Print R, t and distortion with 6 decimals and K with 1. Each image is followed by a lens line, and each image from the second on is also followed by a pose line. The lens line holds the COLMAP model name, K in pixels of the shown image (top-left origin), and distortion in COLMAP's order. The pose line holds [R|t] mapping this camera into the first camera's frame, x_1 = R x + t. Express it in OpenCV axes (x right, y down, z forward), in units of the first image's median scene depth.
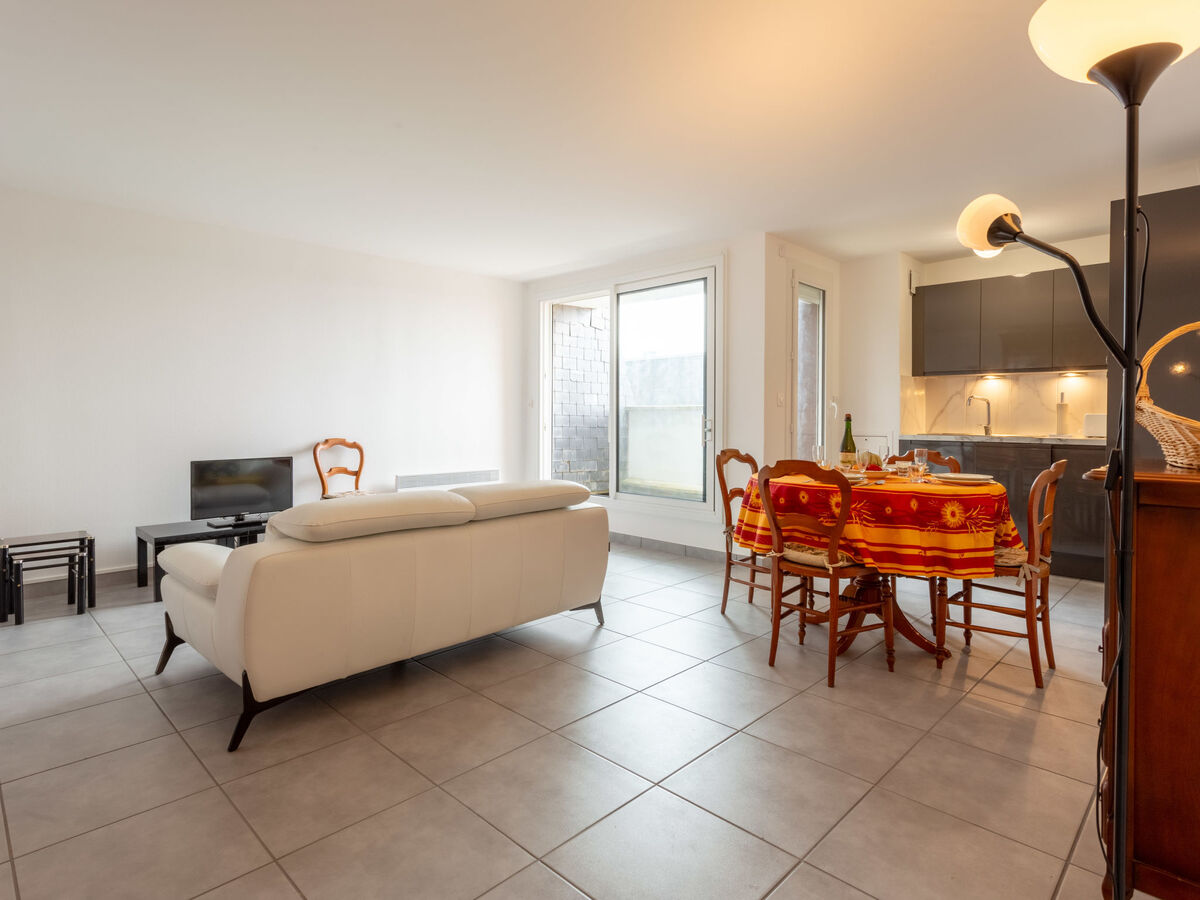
lens RADIAL K [[647.8, 0, 602.6], [0, 647.8, 440.8], [0, 0, 1]] dist [0.003999, 0.000483]
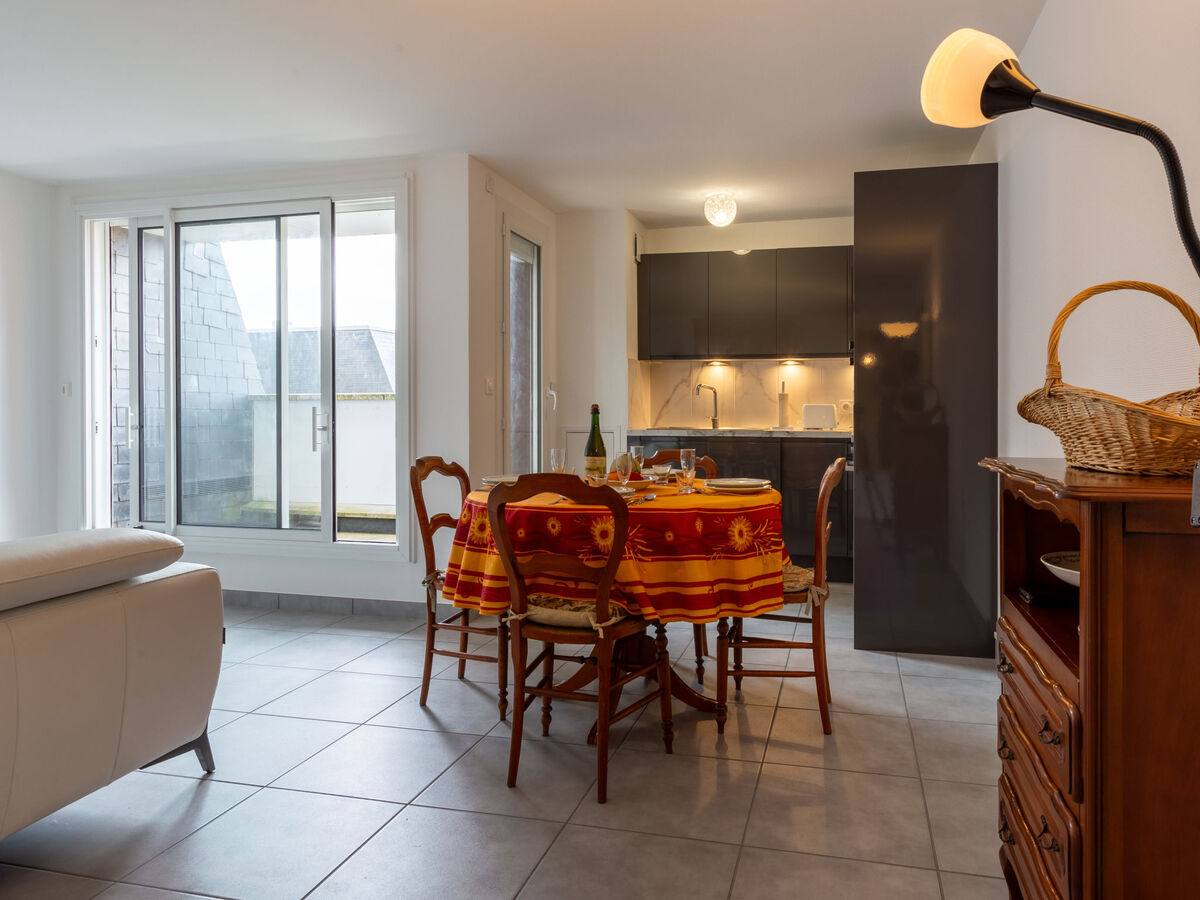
lens RADIAL K [[774.5, 0, 674.6], [0, 774.5, 414.4], [0, 0, 1]] dist [0.003748, 0.000098]
pose [[0.856598, -0.008487, 0.515915, -0.000888], [0.024048, 0.999435, -0.023488, -0.007049], [-0.515424, 0.032526, 0.856318, 0.197207]]
